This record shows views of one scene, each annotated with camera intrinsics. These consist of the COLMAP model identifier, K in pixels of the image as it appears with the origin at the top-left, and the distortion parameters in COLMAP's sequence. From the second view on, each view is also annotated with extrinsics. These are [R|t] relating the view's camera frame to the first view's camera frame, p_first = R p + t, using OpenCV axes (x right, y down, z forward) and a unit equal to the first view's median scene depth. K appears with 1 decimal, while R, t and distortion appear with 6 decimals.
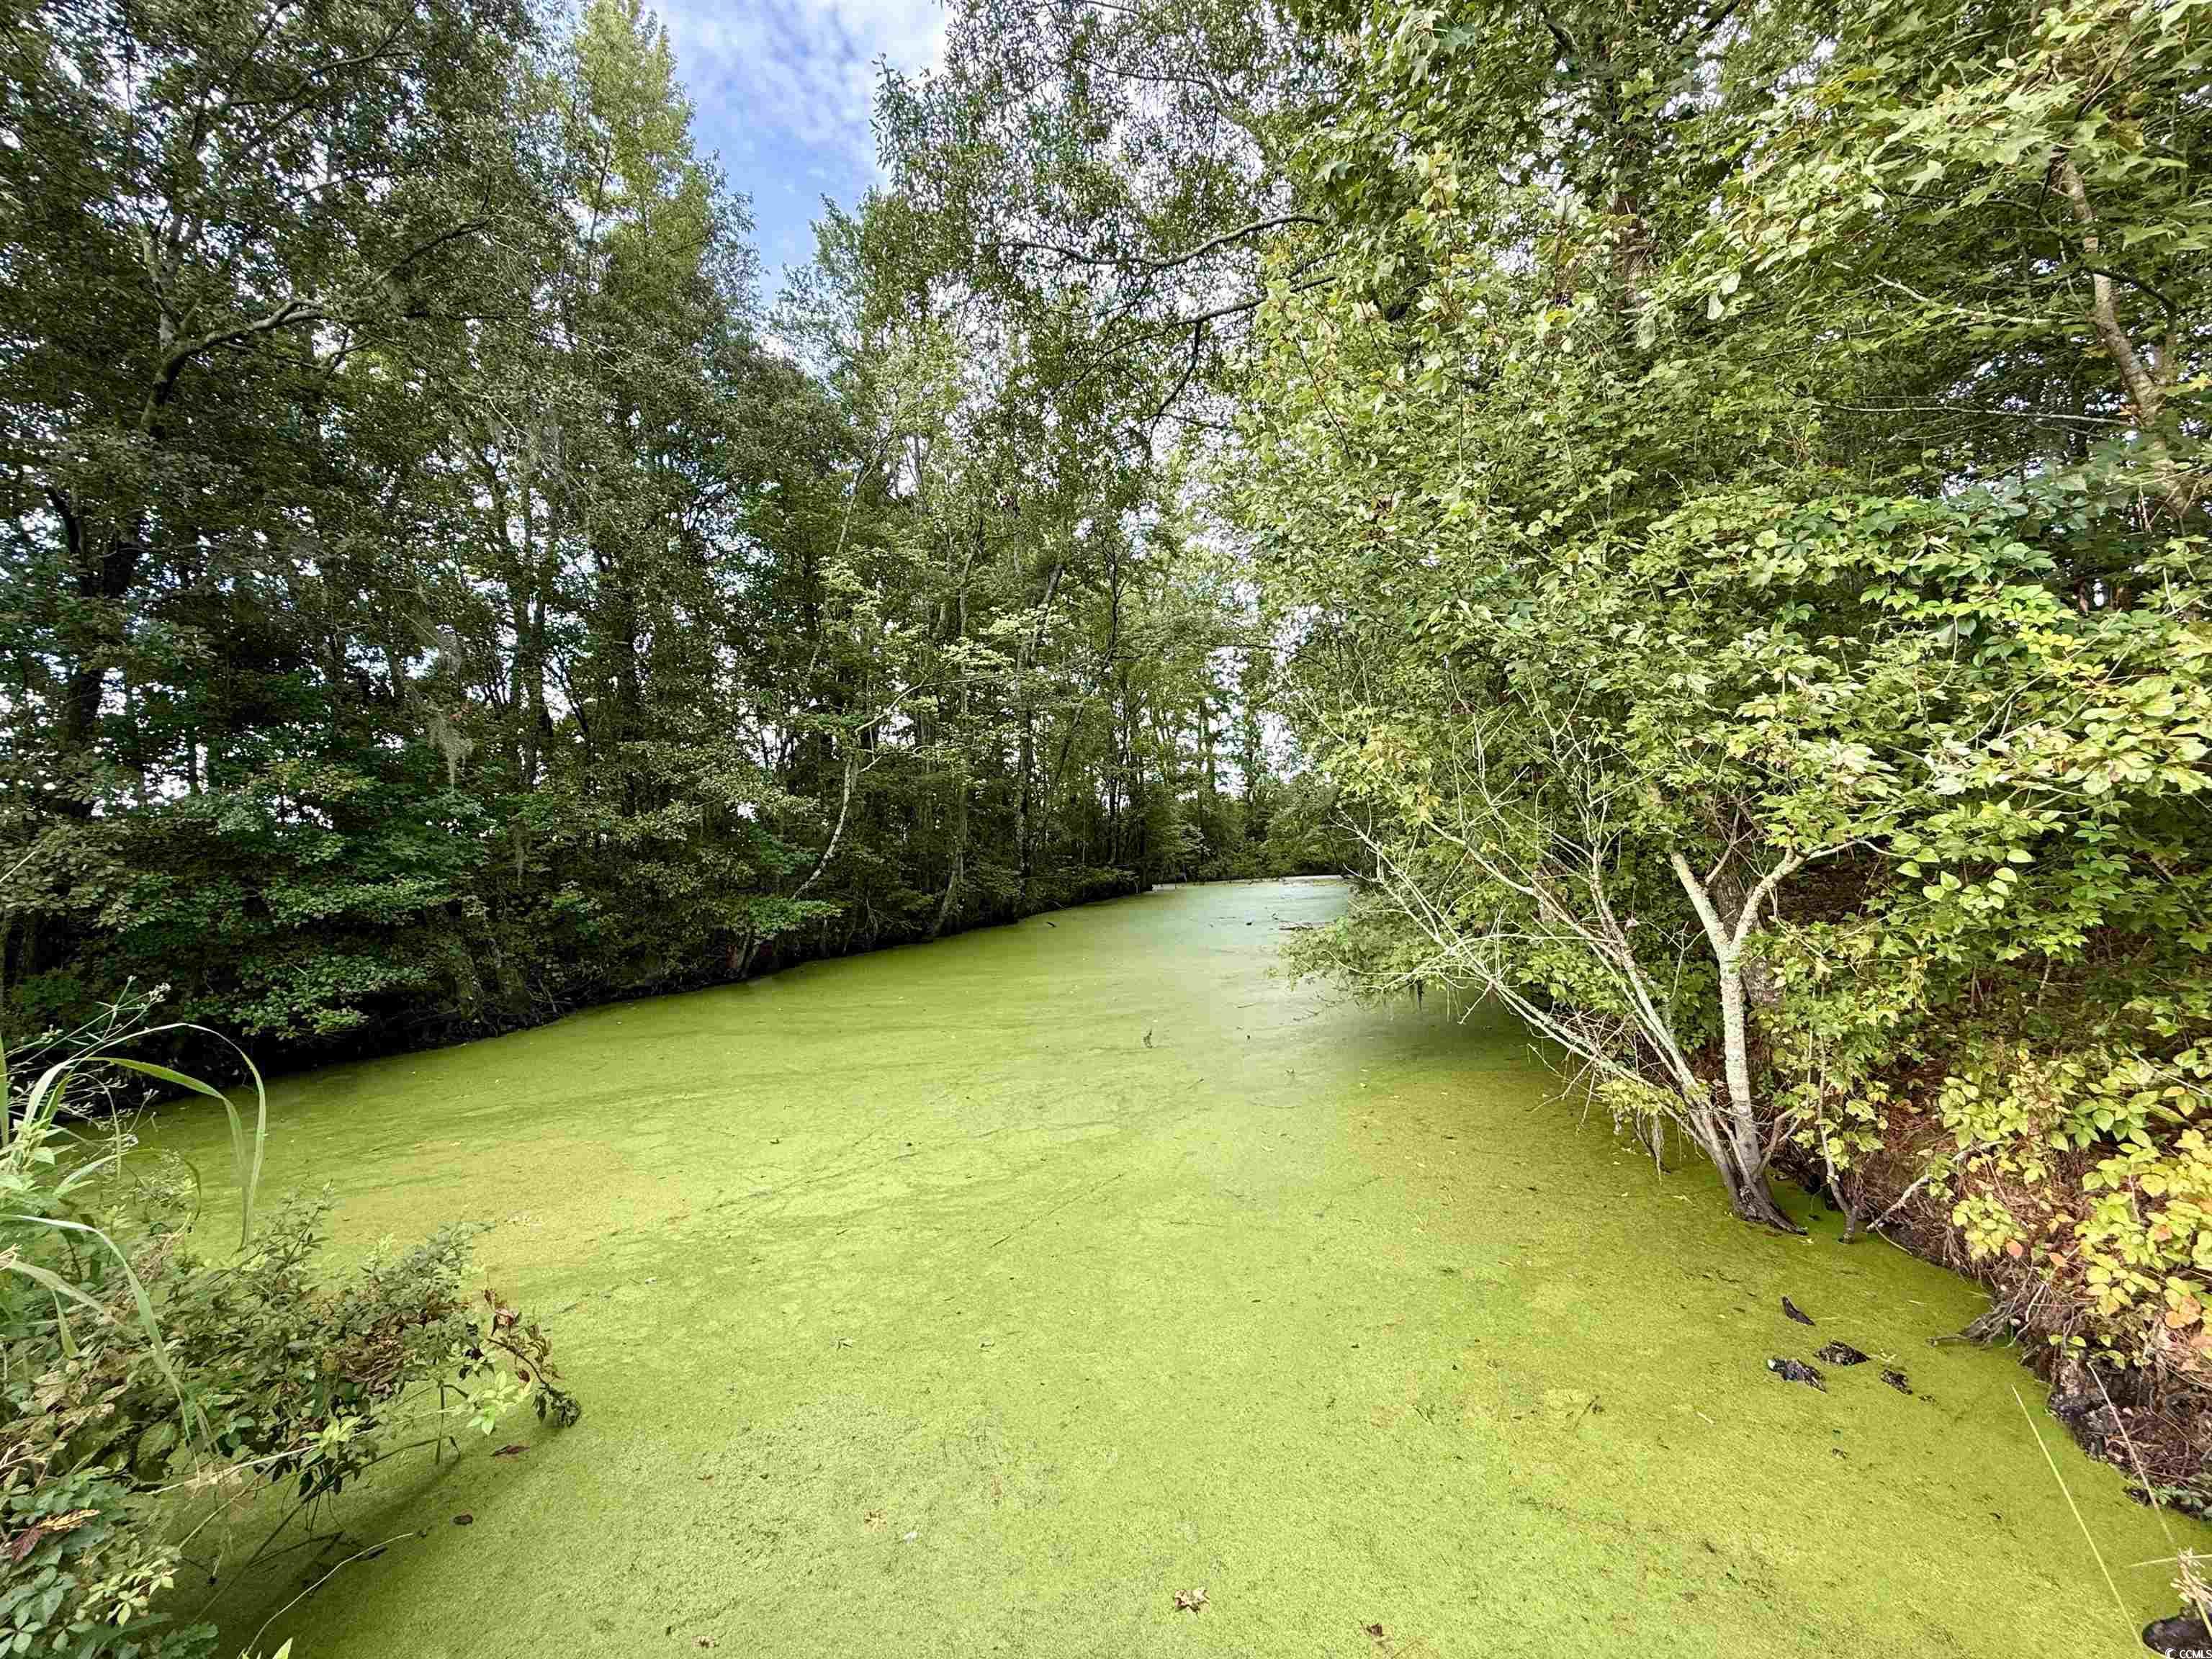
lens RADIAL K [[891.2, 0, 1109.7], [0, 891.2, 820.1], [0, 0, 1]] dist [-0.030503, -0.000321]
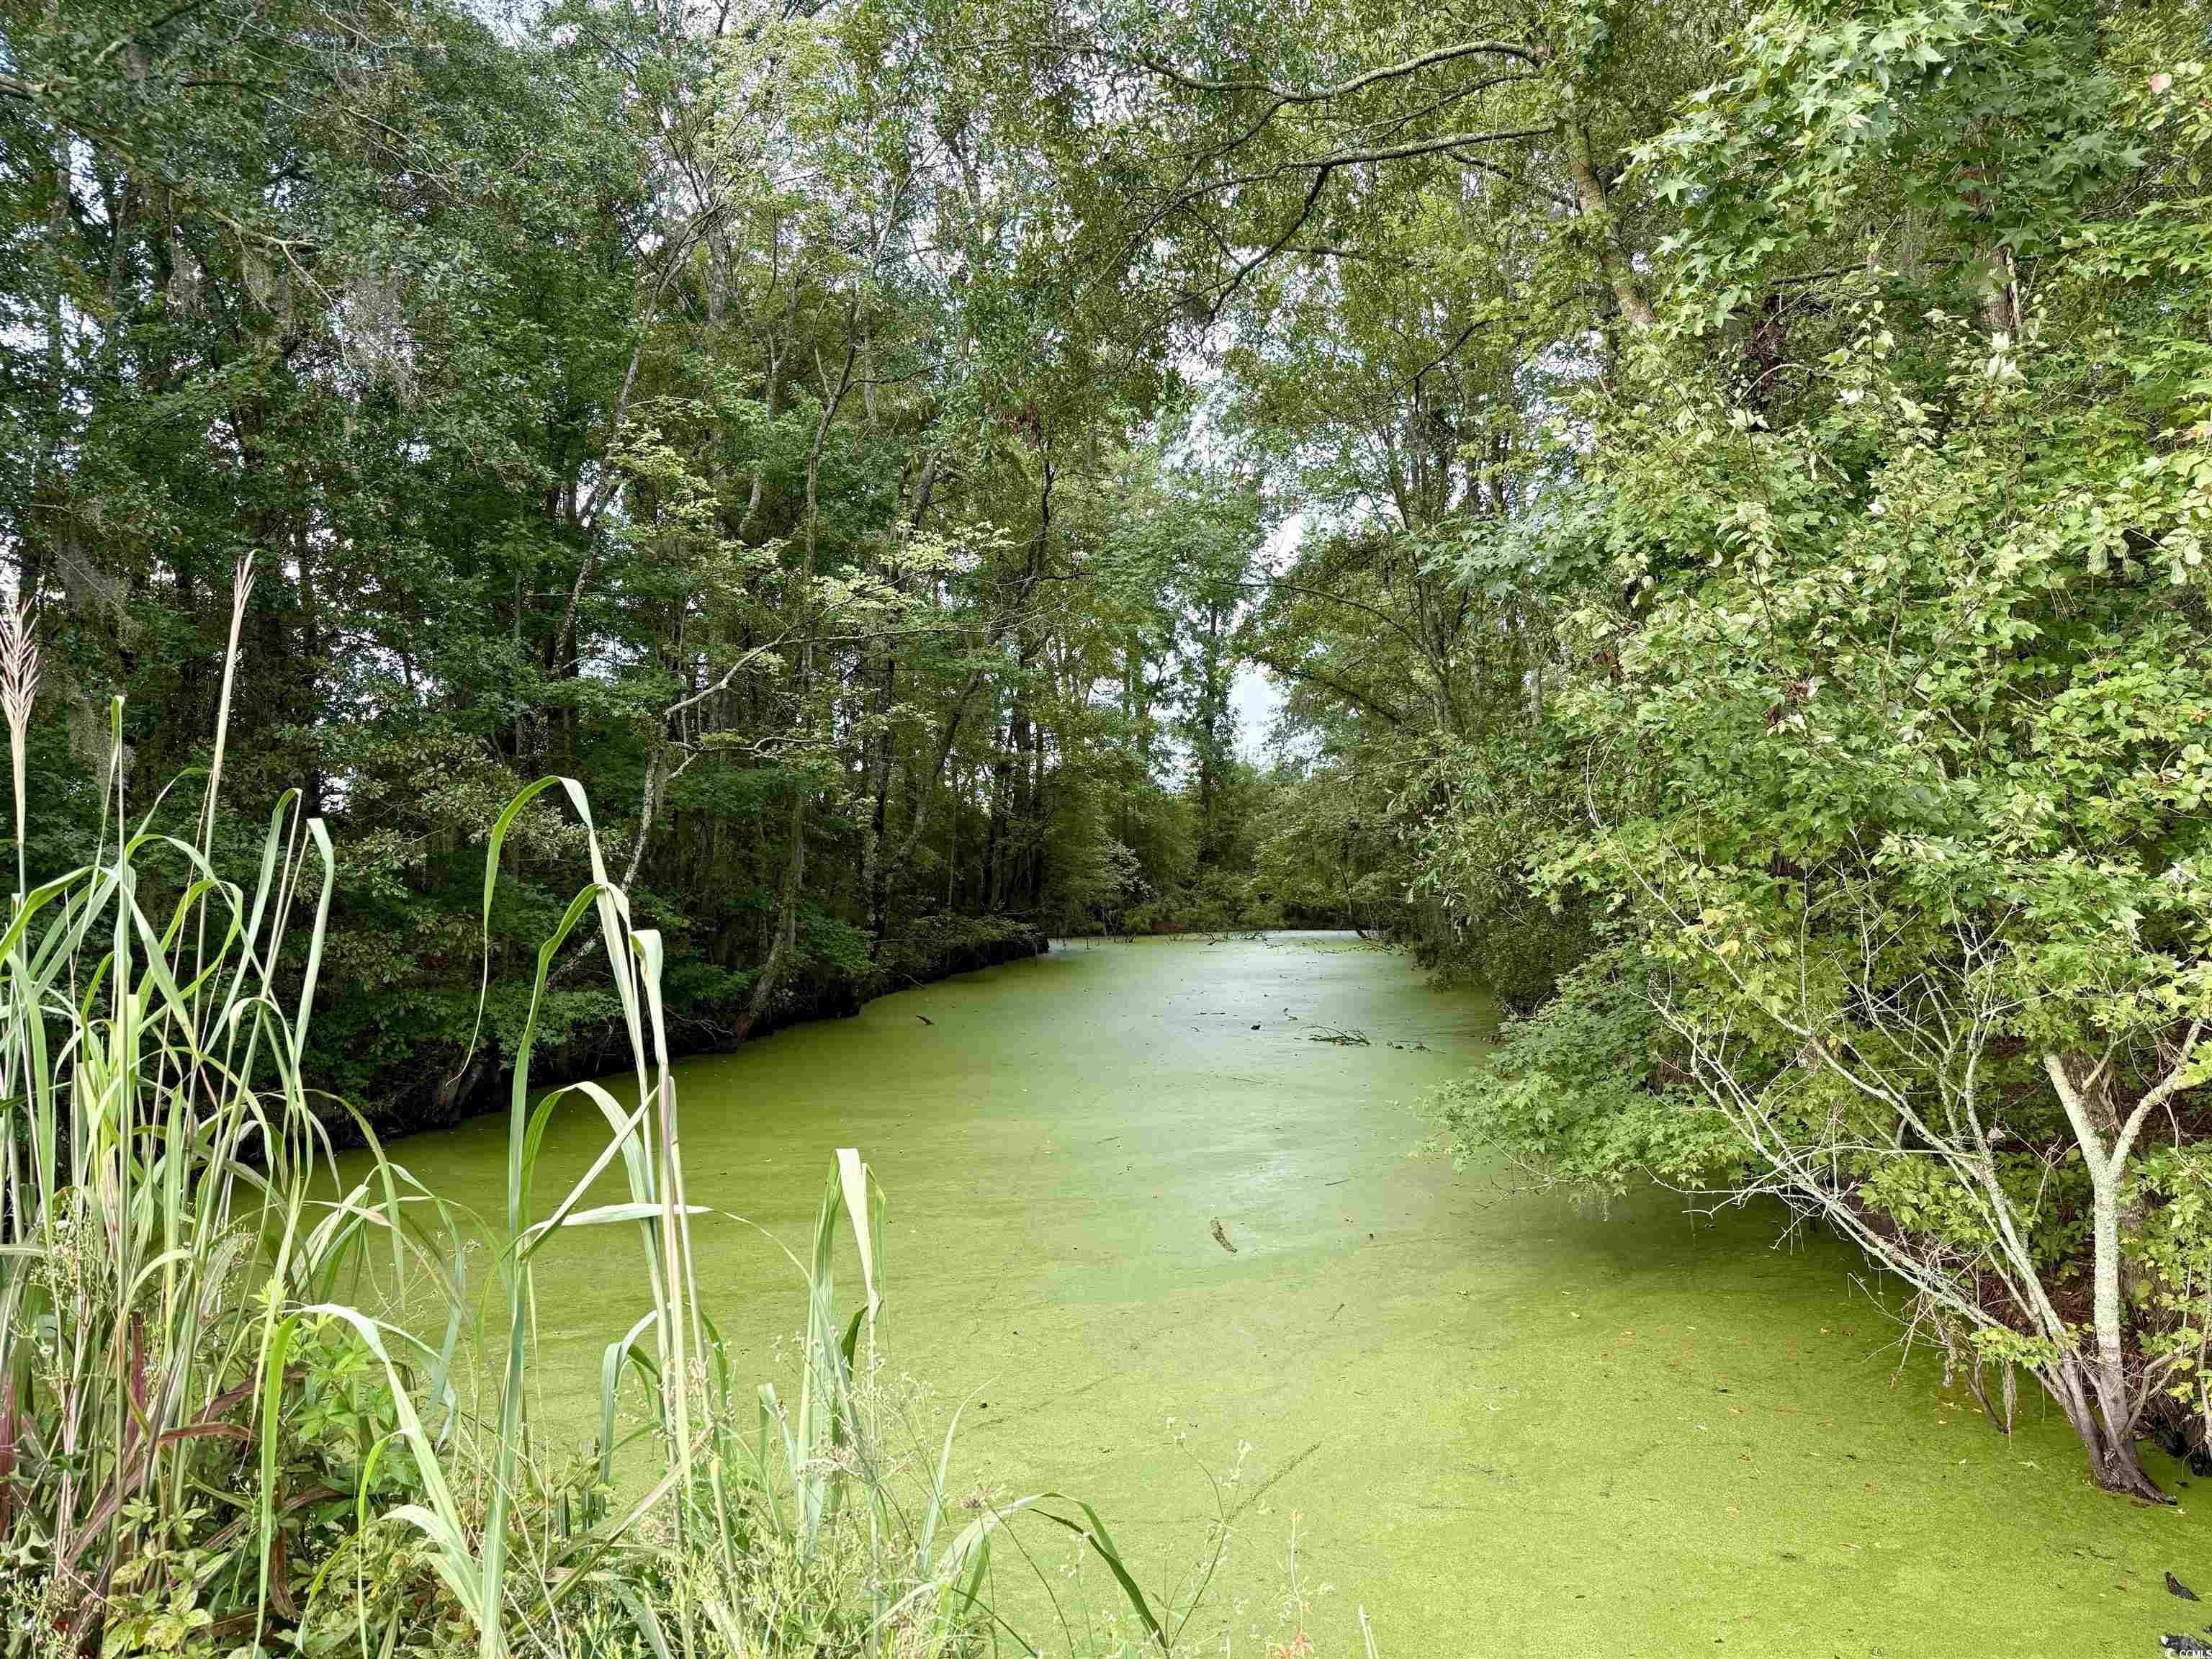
lens RADIAL K [[1566.2, 0, 1106.8], [0, 1566.2, 828.0], [0, 0, 1]] dist [0.025055, -0.054958]
pose [[0.991540, 0.031292, 0.125973, -0.414566], [-0.033230, 0.999359, 0.013308, -0.156871], [-0.125476, -0.017382, 0.991944, -0.340958]]
